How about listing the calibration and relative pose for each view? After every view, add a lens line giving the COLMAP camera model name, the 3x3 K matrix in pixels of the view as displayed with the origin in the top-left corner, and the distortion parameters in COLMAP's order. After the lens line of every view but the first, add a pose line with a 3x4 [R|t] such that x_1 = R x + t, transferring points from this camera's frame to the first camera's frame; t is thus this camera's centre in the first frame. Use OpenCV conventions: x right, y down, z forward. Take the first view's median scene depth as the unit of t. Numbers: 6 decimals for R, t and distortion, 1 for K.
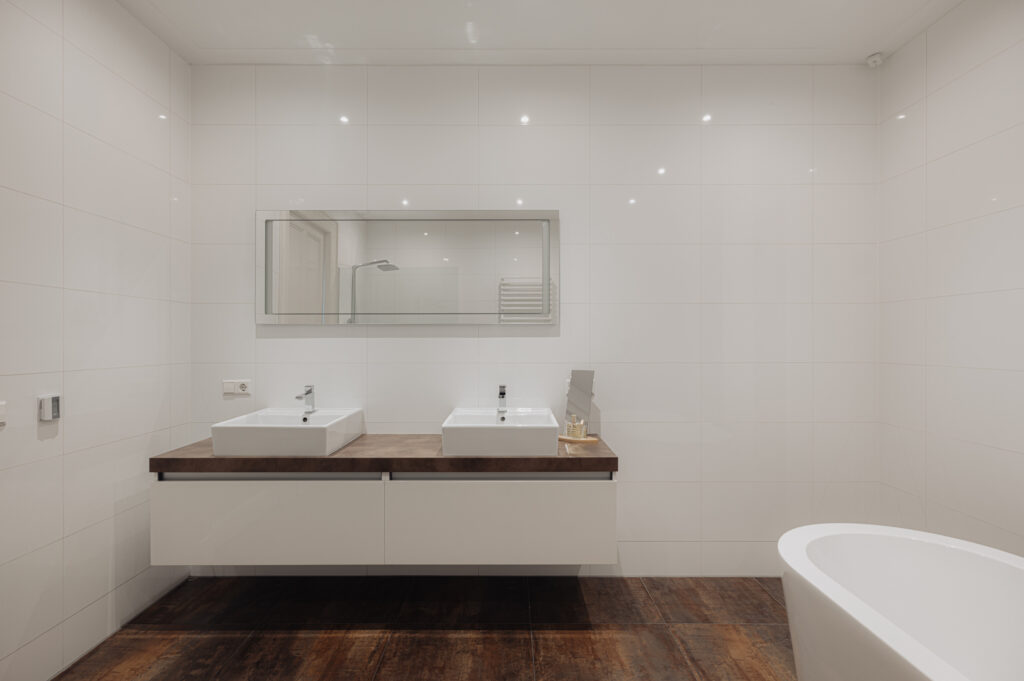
lens RADIAL K [[501.0, 0, 509.7], [0, 501.0, 340.5], [0, 0, 1]] dist [0.001087, -0.000037]
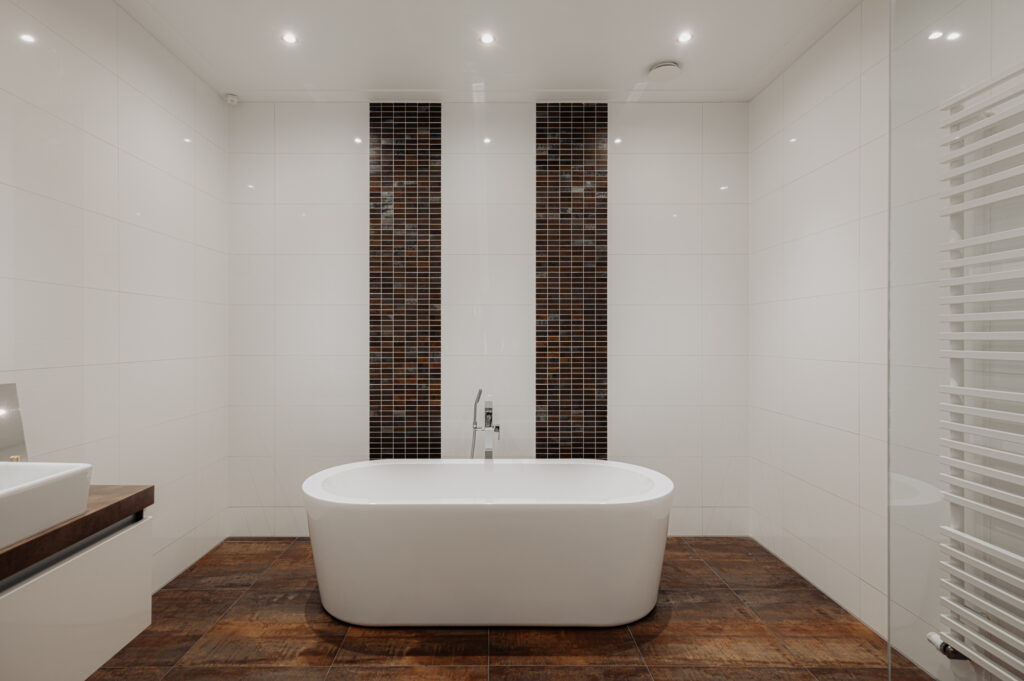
lens RADIAL K [[501.0, 0, 508.8], [0, 501.0, 336.4], [0, 0, 1]] dist [0.001087, -0.000037]
pose [[-0.019267, -0.002571, 0.999811, -0.568525], [0.000213, 0.999997, 0.002576, -0.003625], [-0.999814, 0.000262, -0.019266, 0.450488]]
